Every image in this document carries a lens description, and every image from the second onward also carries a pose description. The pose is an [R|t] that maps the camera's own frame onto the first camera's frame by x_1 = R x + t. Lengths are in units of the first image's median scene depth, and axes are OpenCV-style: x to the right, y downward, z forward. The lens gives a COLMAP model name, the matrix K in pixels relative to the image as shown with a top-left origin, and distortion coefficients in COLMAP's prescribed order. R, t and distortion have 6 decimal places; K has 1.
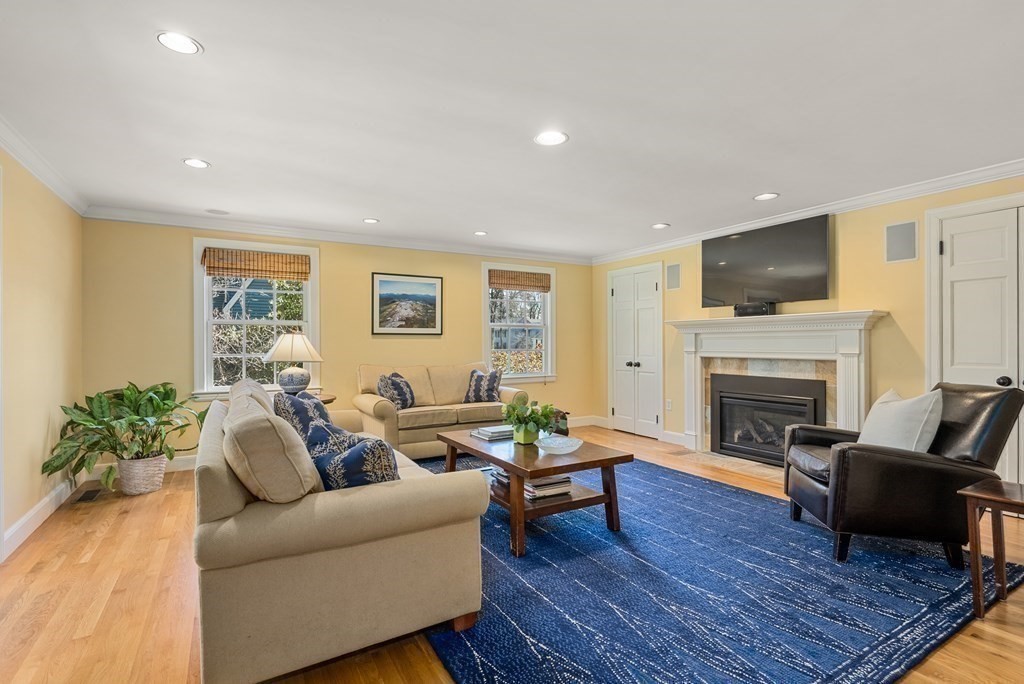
lens RADIAL K [[484.4, 0, 513.3], [0, 484.4, 336.5], [0, 0, 1]] dist [-0.002979, 0.000098]
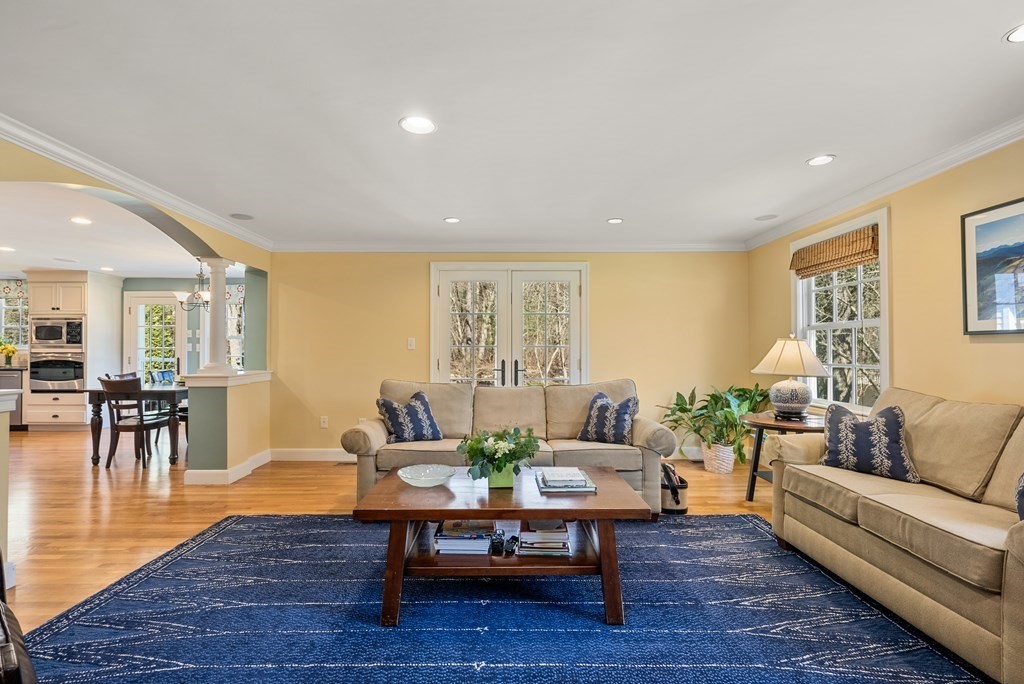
lens RADIAL K [[484.3, 0, 508.5], [0, 484.3, 345.0], [0, 0, 1]] dist [-0.001795, 0.000760]
pose [[-0.509642, -0.005861, -0.860367, 0.401137], [0.011993, 0.999831, -0.013915, 0.006406], [0.860303, -0.017410, -0.509485, 0.841800]]
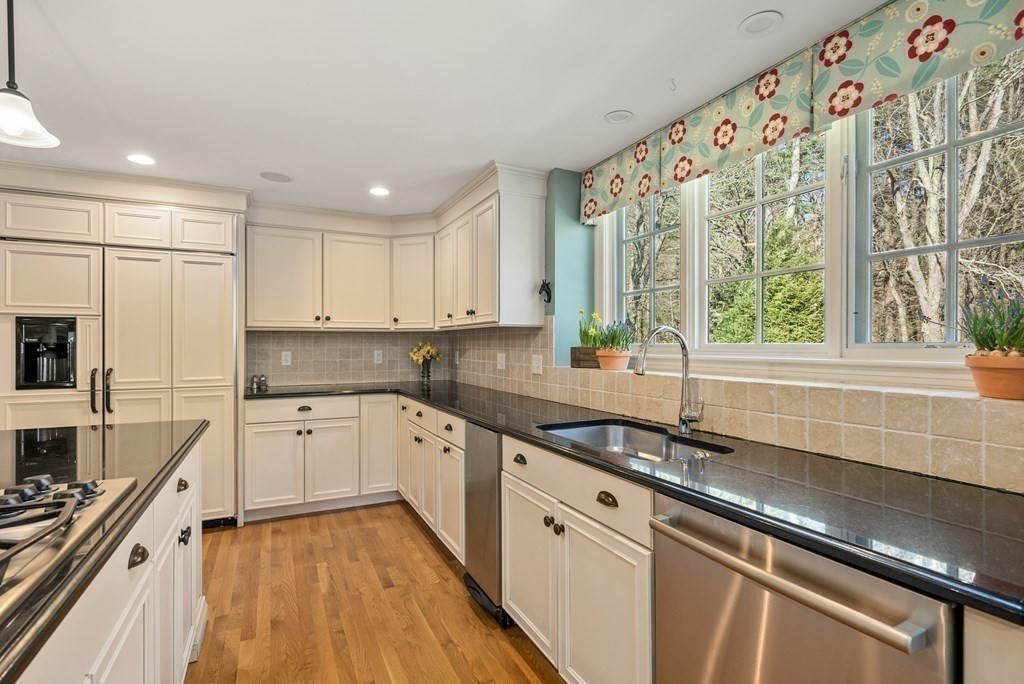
lens RADIAL K [[479.1, 0, 508.5], [0, 479.1, 346.4], [0, 0, 1]] dist [-0.001302, -0.000071]
pose [[-0.996829, 0.003706, 0.079490, 0.054319], [0.002854, 0.999937, -0.010839, -0.026837], [-0.079525, -0.010578, -0.996777, -0.832160]]
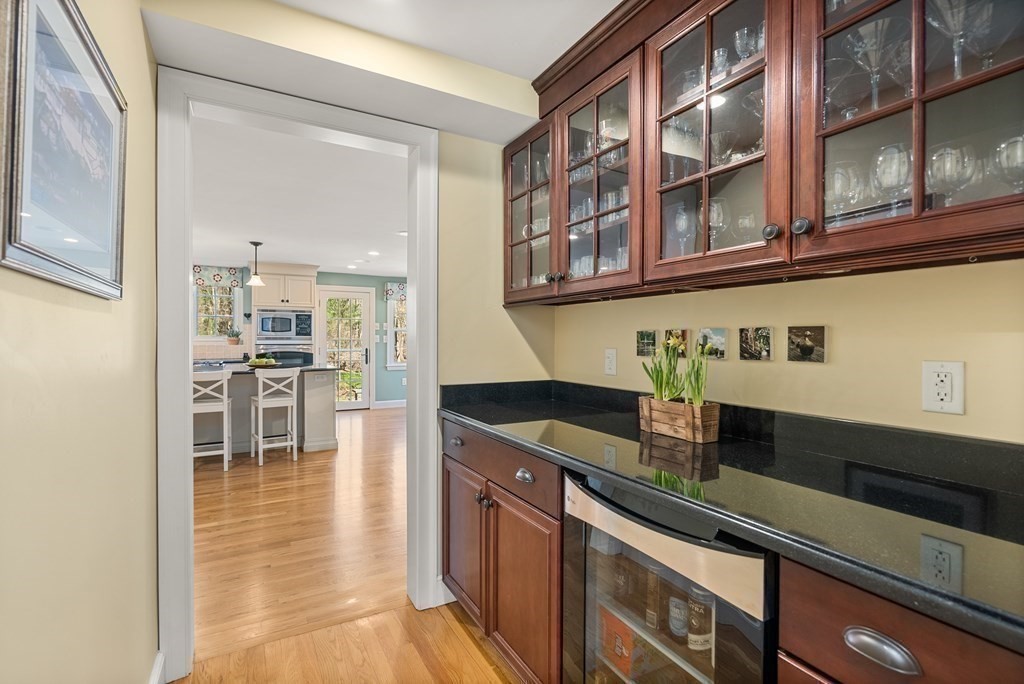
lens RADIAL K [[471.2, 0, 512.0], [0, 471.2, 338.5], [0, 0, 1]] dist [-0.009453, 0.000342]
pose [[-0.015663, 0.005224, -0.999864, 1.183695], [0.010663, 0.999930, 0.005057, -0.021754], [0.999820, -0.010582, -0.015718, -0.242791]]
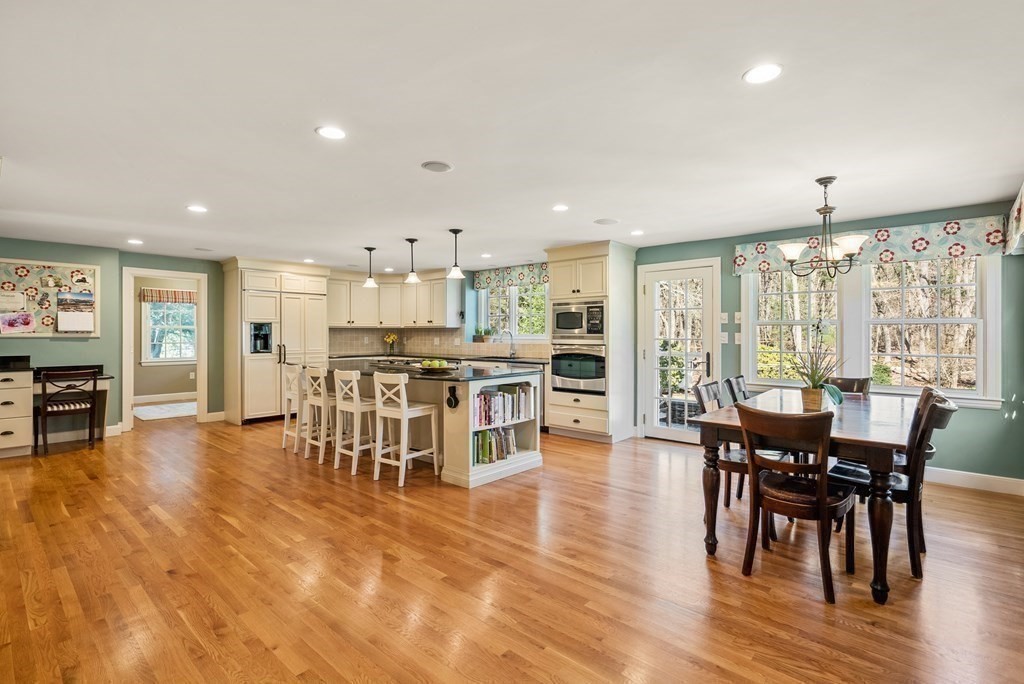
lens RADIAL K [[484.4, 0, 513.3], [0, 484.4, 336.5], [0, 0, 1]] dist [-0.002979, 0.000098]
pose [[-0.952839, 0.005573, -0.303426, 0.362868], [0.007561, 0.999957, -0.005377, -0.018691], [0.303383, -0.007418, -0.952840, 0.108319]]
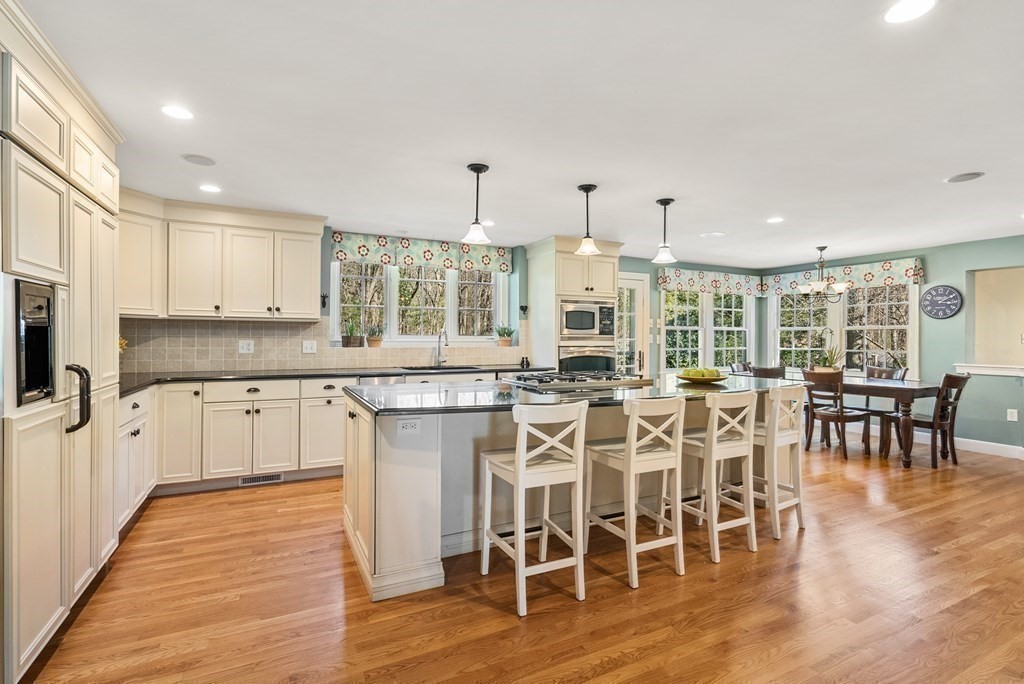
lens RADIAL K [[484.4, 0, 513.3], [0, 484.4, 336.5], [0, 0, 1]] dist [-0.002979, 0.000098]
pose [[-0.069008, 0.001161, -0.997615, 0.920507], [0.008616, 0.999963, 0.000568, -0.027808], [0.997579, -0.008556, -0.069015, -0.977229]]
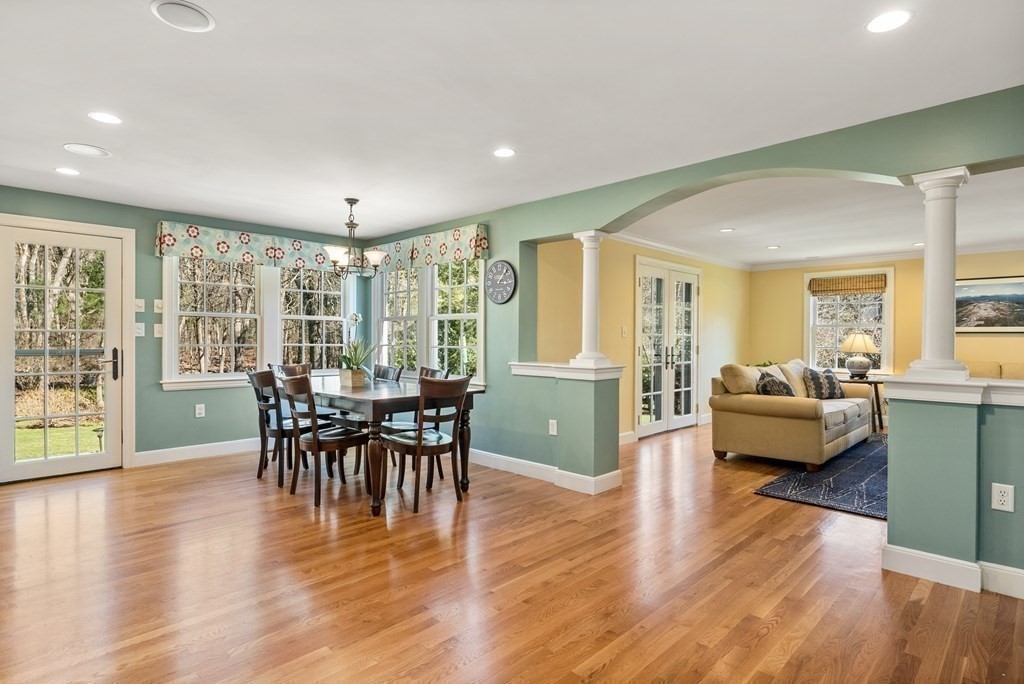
lens RADIAL K [[543.0, 0, 512.0], [0, 543.0, 342.0], [0, 0, 1]] dist [0.001243, -0.000039]
pose [[0.262546, 0.011485, -0.964851, 0.692264], [0.005086, 0.999899, 0.013287, -0.006354], [0.964906, -0.008396, 0.262461, -0.345045]]
